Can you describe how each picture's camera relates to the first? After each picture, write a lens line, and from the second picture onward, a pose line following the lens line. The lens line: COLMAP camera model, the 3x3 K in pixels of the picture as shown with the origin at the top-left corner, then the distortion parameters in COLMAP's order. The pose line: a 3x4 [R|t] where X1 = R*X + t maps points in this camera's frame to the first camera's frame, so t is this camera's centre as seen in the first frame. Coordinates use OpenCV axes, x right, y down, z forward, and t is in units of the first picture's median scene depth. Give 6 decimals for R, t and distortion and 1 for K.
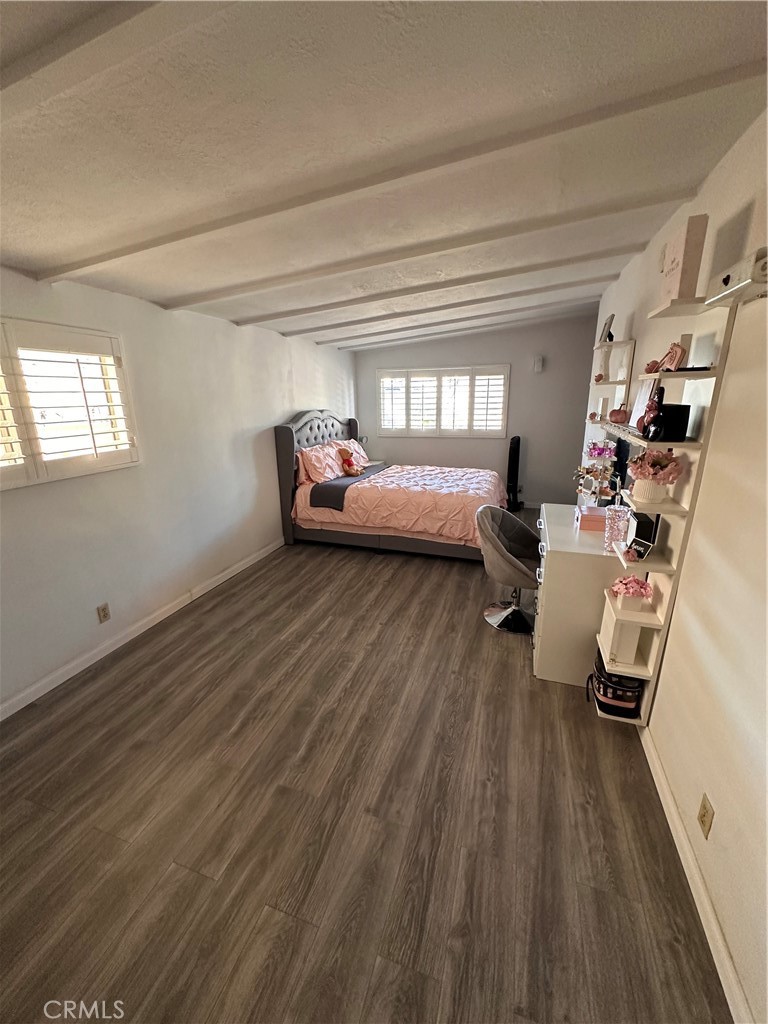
lens RADIAL K [[416.6, 0, 383.9], [0, 416.6, 513.1], [0, 0, 1]] dist [-0.002882, -0.000102]
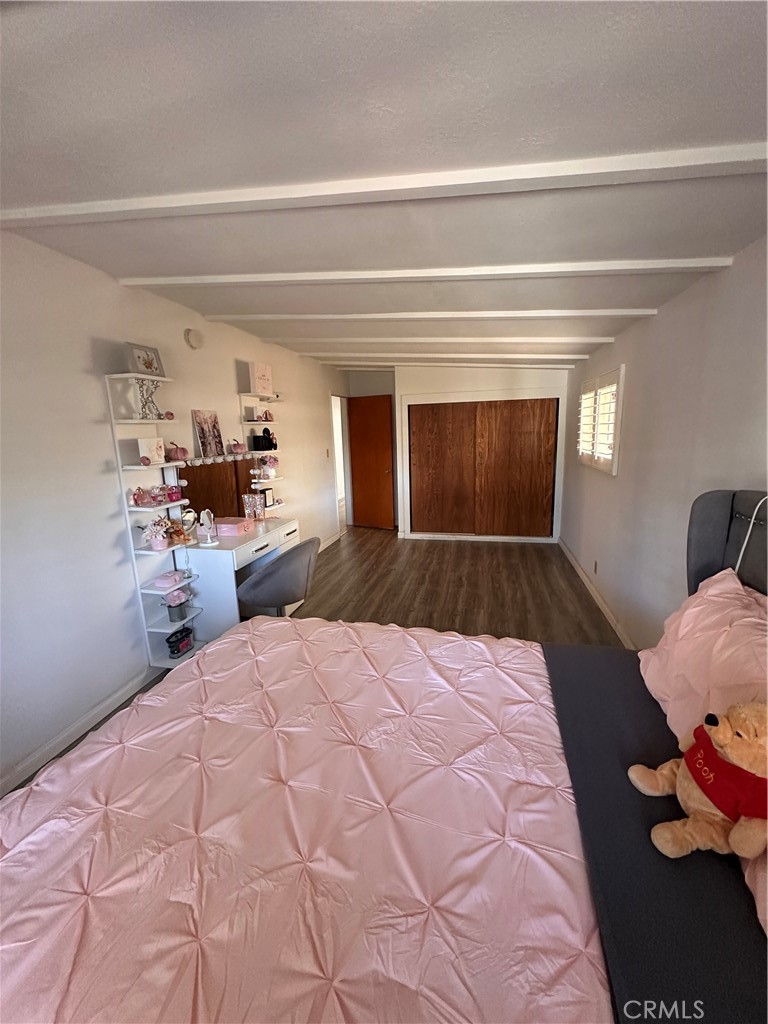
lens RADIAL K [[416.6, 0, 383.7], [0, 416.6, 512.5], [0, 0, 1]] dist [-0.002882, -0.000102]
pose [[-0.995565, 0.057831, -0.074205, 0.150764], [0.017565, 0.889144, 0.457289, -0.629077], [0.092424, 0.453958, -0.886217, 2.251576]]
